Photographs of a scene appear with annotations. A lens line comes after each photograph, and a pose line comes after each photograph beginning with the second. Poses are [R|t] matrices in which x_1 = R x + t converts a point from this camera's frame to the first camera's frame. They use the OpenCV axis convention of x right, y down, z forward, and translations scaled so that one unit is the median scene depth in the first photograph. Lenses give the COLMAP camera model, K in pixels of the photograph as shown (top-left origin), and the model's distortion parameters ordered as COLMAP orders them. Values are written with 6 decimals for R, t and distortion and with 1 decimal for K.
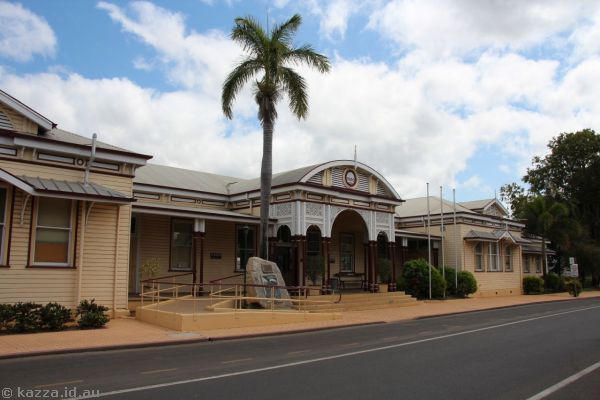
lens RADIAL K [[540.4, 0, 300.0], [0, 540.4, 200.0], [0, 0, 1]] dist [-0.056794, -0.000472]
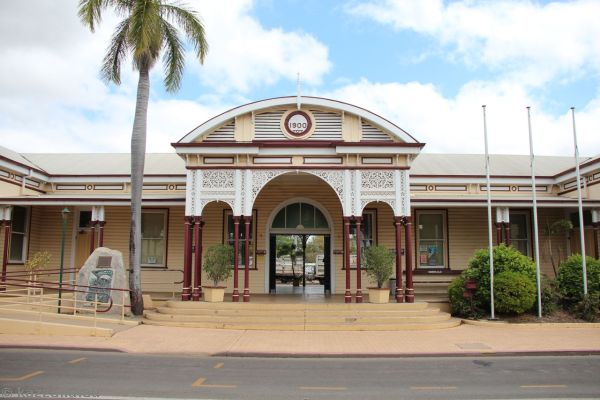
lens RADIAL K [[560.1, 0, 300.0], [0, 560.1, 200.0], [0, 0, 1]] dist [-0.092936, 0.007212]
pose [[0.699255, -0.094485, -0.708600, 0.547452], [0.092950, 0.994829, -0.040926, 0.076511], [0.708803, -0.037247, 0.704422, 0.515209]]
